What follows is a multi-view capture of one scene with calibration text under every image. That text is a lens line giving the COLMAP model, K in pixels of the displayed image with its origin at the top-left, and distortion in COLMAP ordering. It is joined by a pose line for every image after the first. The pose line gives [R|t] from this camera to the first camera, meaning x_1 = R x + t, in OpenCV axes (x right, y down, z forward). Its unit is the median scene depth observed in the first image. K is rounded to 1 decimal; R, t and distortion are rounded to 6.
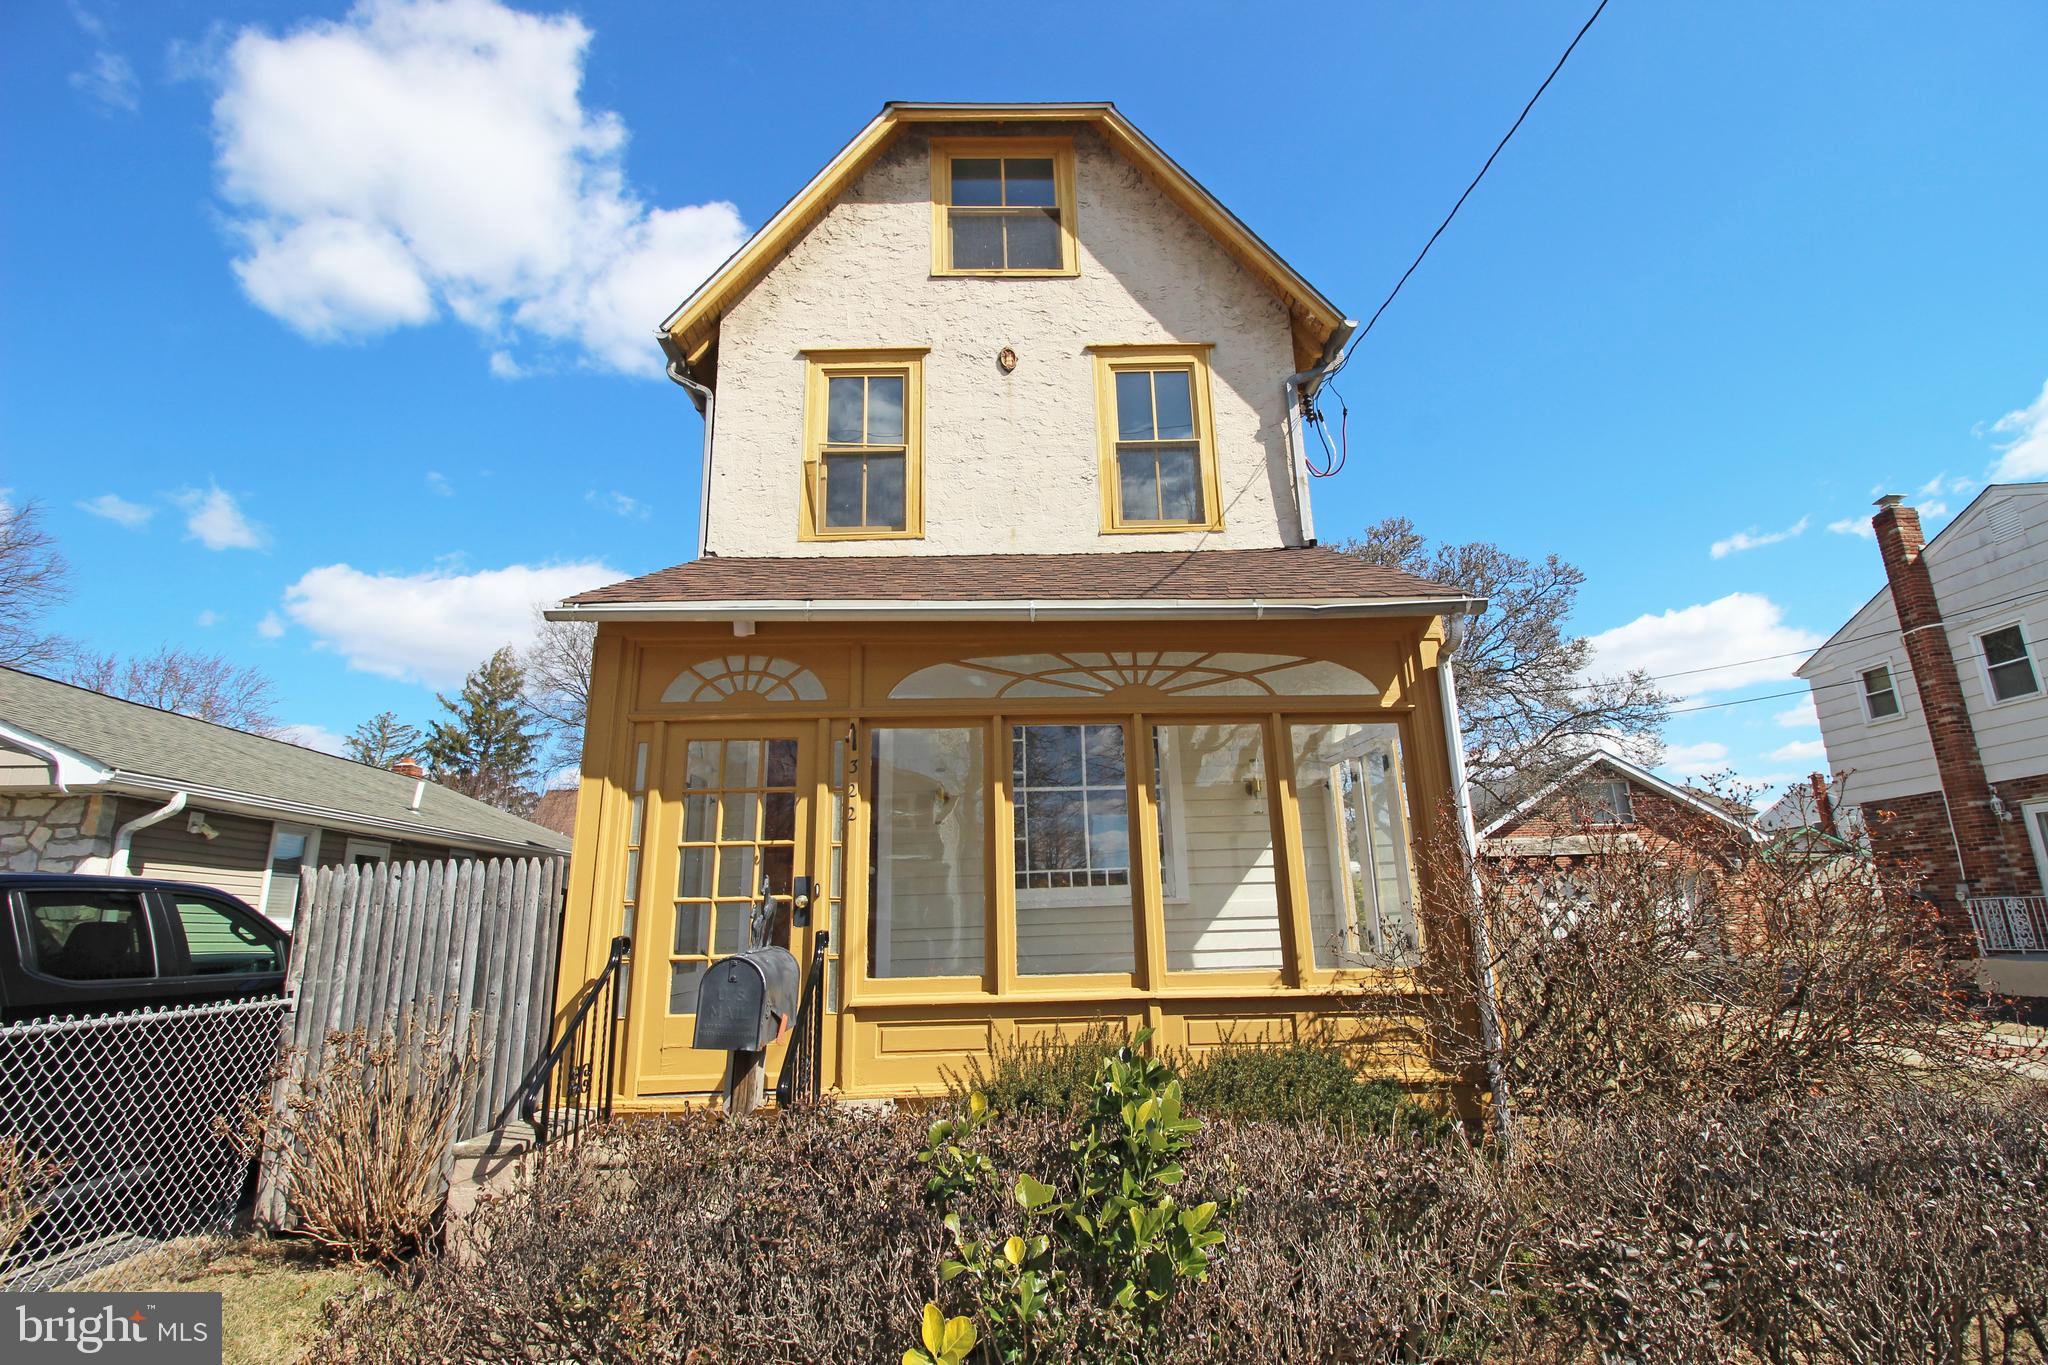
lens RADIAL K [[942.9, 0, 1014.2], [0, 942.9, 681.0], [0, 0, 1]] dist [-0.015342, -0.002304]
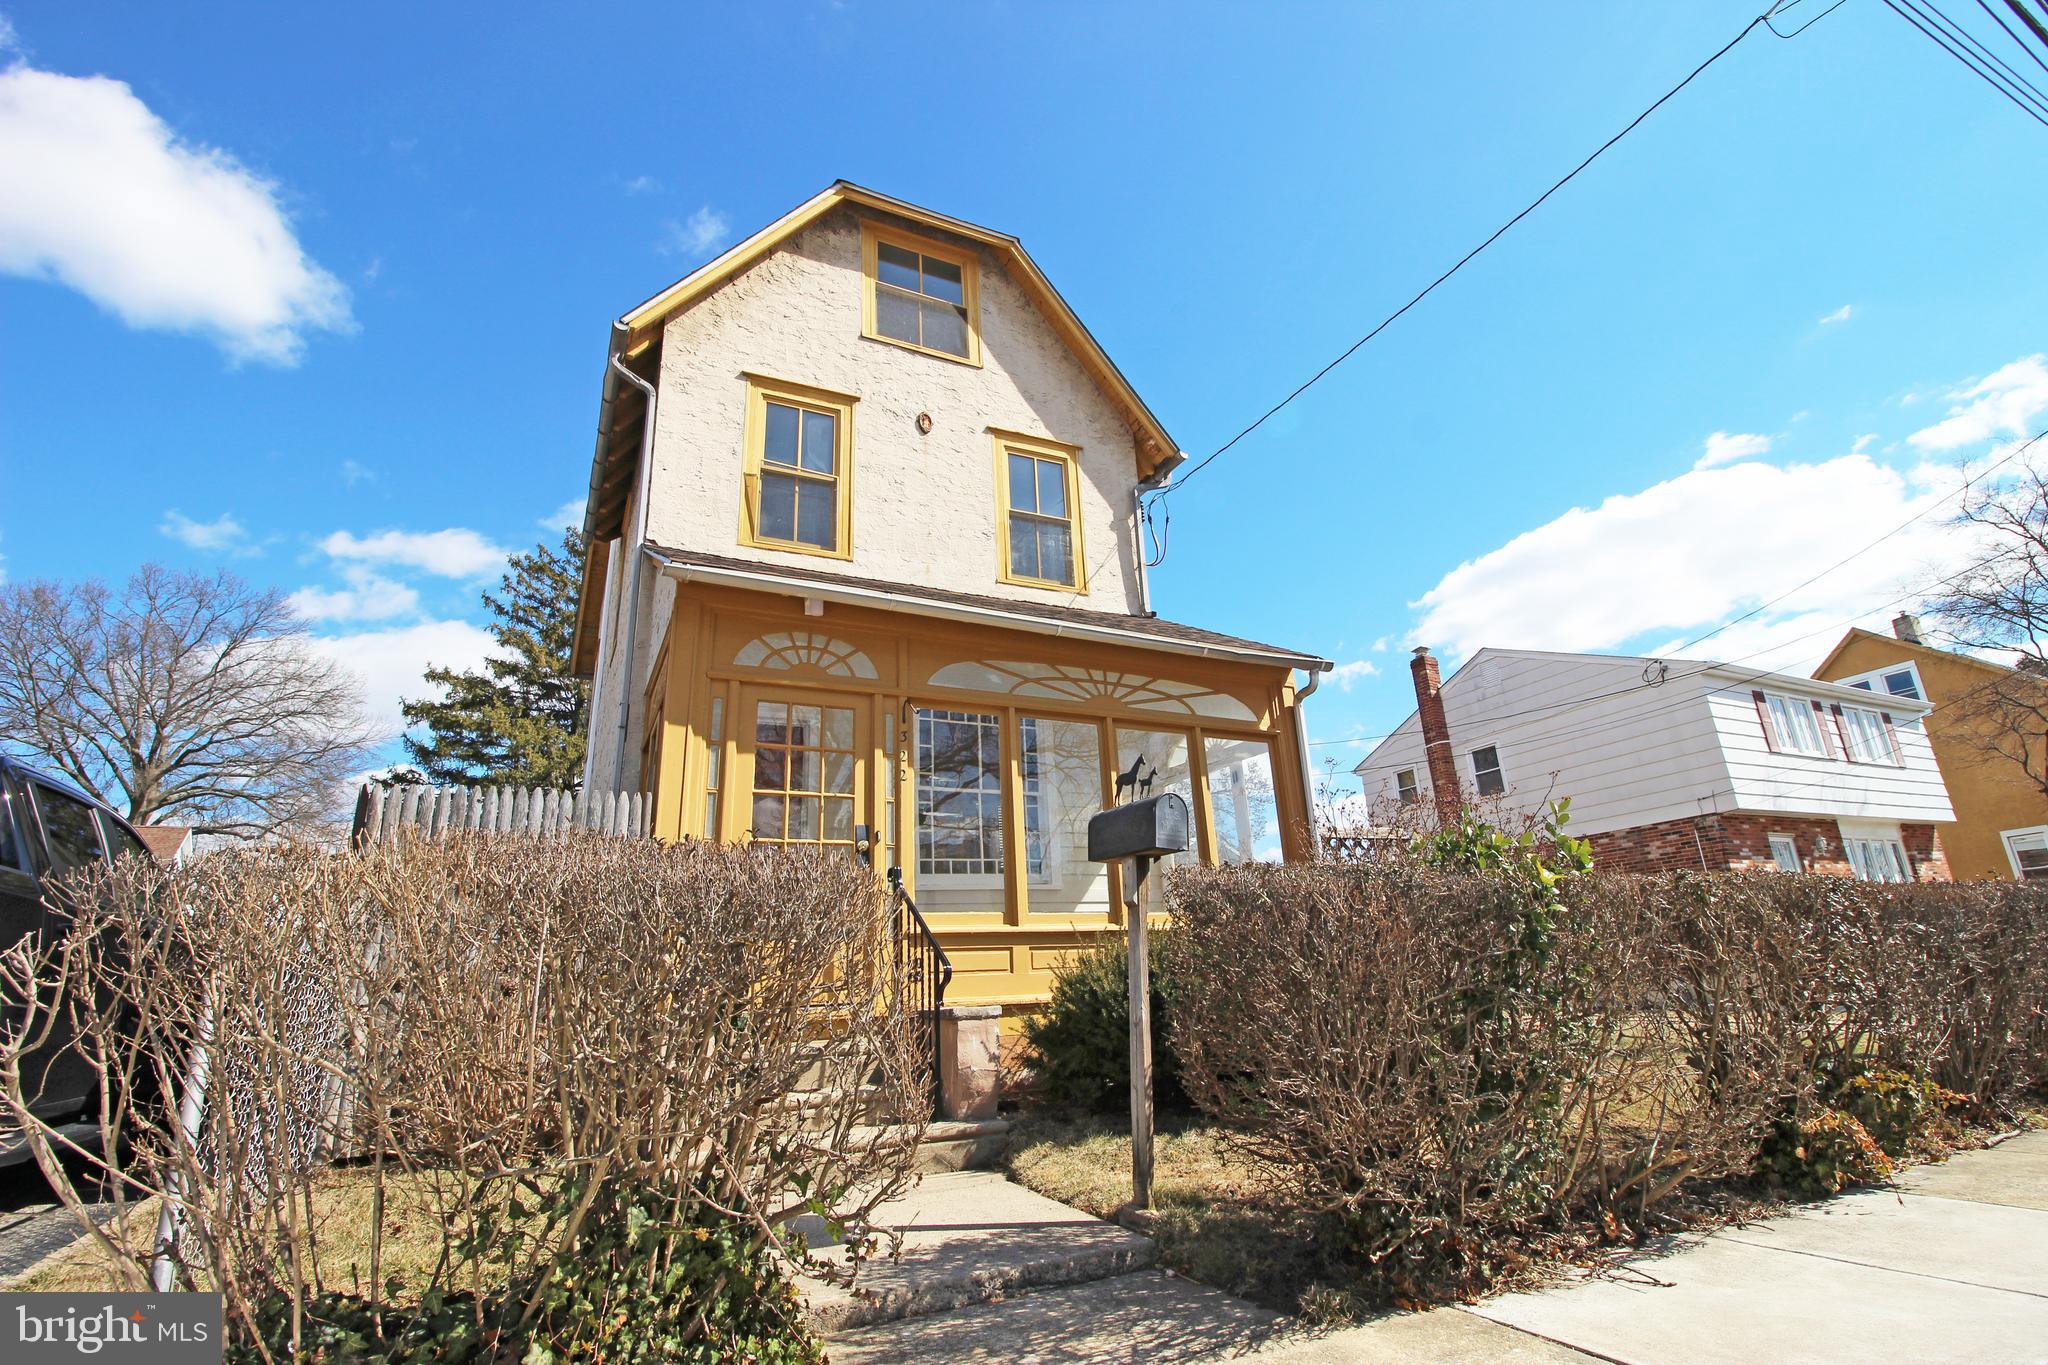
lens RADIAL K [[942.9, 0, 1031.1], [0, 942.9, 675.6], [0, 0, 1]] dist [-0.015342, -0.002304]
pose [[0.909081, 0.117748, 0.399634, -0.321042], [-0.083663, 0.991285, -0.101756, 0.077020], [-0.408133, 0.059070, 0.911009, -0.097869]]
